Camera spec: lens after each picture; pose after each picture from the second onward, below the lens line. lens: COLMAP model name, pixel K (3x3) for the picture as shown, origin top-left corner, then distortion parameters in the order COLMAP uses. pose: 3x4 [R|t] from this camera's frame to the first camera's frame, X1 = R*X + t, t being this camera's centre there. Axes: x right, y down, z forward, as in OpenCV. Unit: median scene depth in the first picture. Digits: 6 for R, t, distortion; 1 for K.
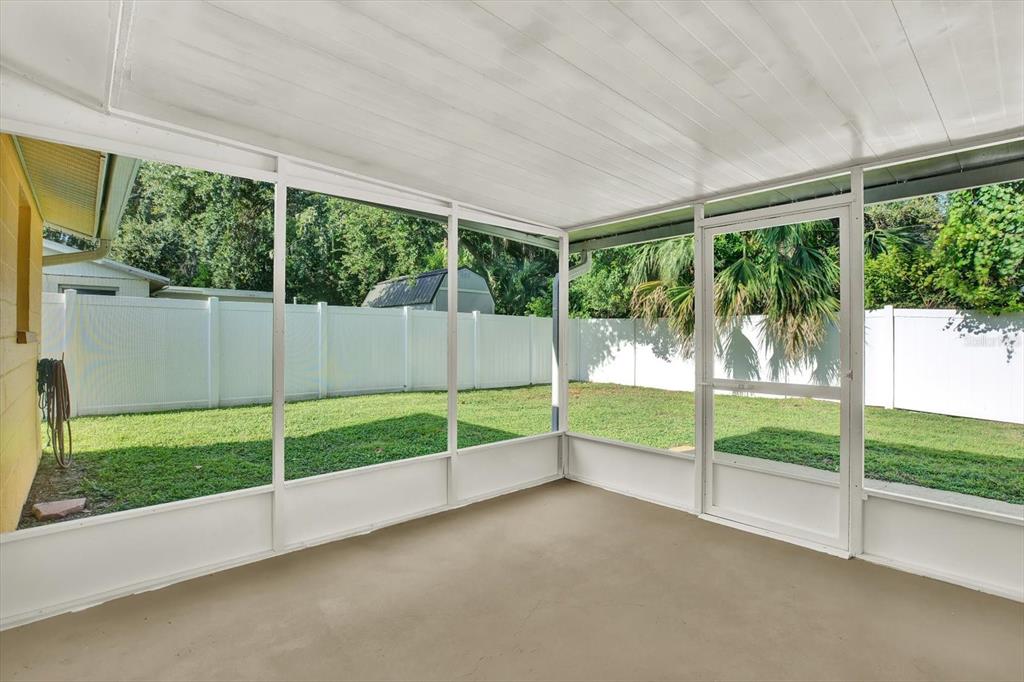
lens RADIAL K [[480.5, 0, 513.5], [0, 480.5, 337.8], [0, 0, 1]] dist [-0.021824, 0.000251]
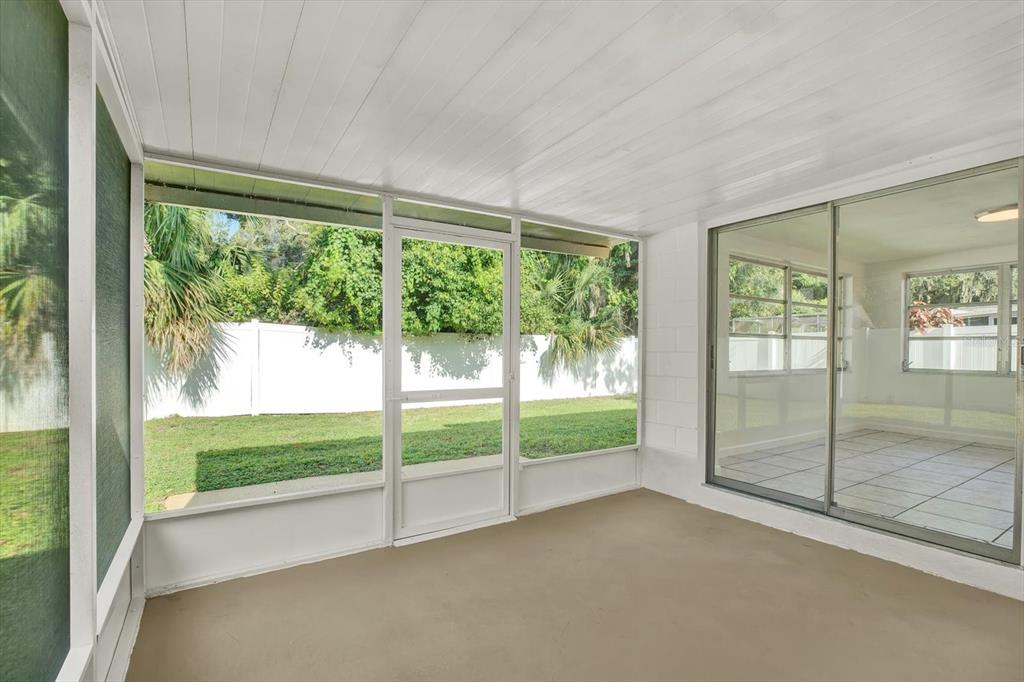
lens RADIAL K [[480.5, 0, 513.7], [0, 480.5, 356.6], [0, 0, 1]] dist [-0.021824, 0.000251]
pose [[0.178137, -0.014667, 0.983896, -0.438337], [0.004085, 0.999891, 0.014166, 0.004449], [-0.983997, 0.001496, 0.178177, 0.592426]]
